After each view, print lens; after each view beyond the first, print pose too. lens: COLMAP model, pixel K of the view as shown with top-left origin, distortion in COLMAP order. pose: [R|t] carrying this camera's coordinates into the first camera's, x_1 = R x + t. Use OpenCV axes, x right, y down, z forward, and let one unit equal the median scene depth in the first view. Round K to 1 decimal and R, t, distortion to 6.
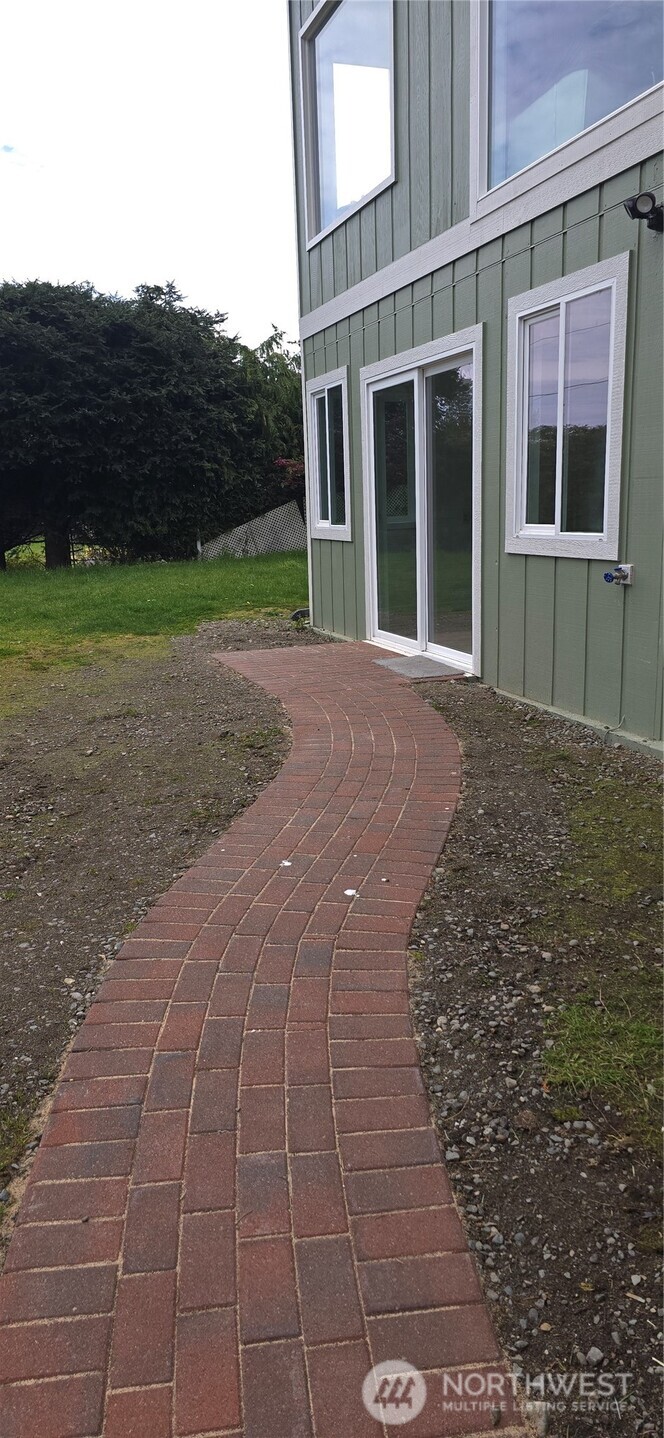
lens RADIAL K [[948.0, 0, 332.0], [0, 948.0, 719.0], [0, 0, 1]] dist [0.129567, -0.213061]
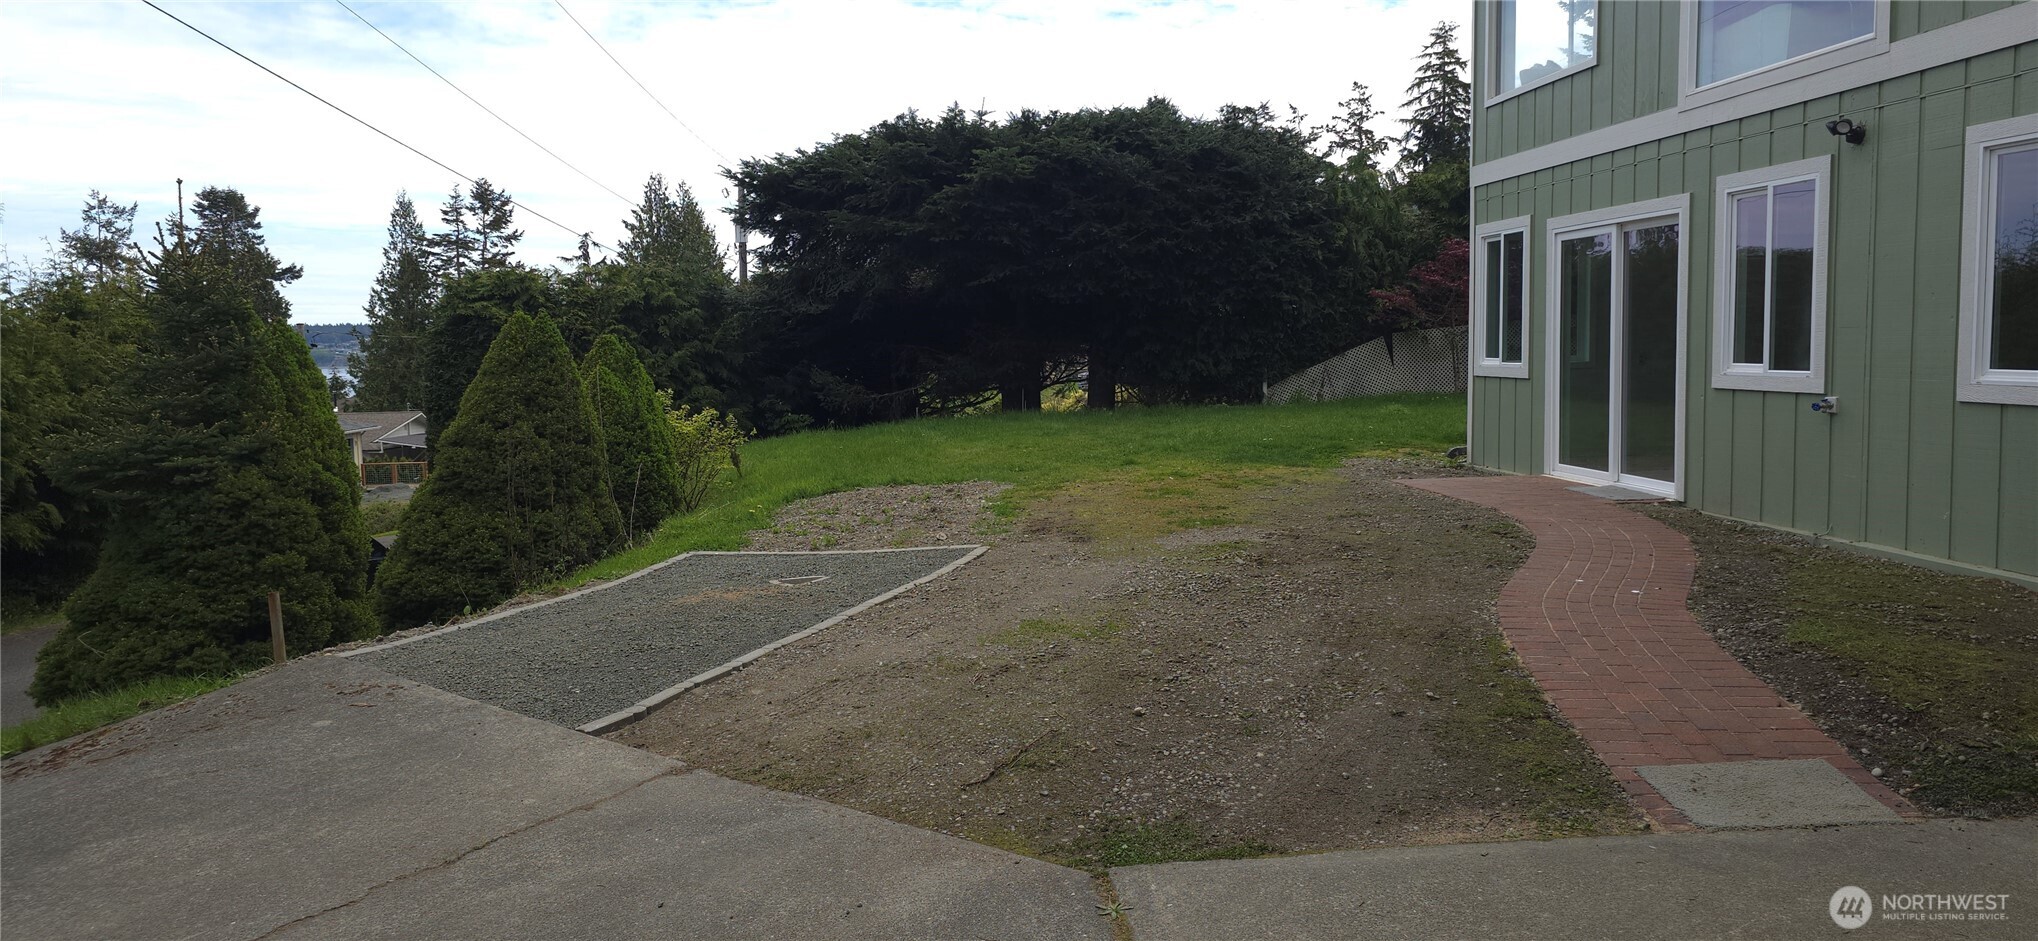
lens RADIAL K [[1390.3, 0, 1025.0], [0, 1390.3, 458.0], [0, 0, 1]] dist [0.106735, -0.134303]
pose [[0.975198, 0.033422, -0.218798, -0.186591], [-0.062790, 0.989696, -0.128680, 0.134401], [0.212243, 0.139227, 0.967248, -0.598758]]
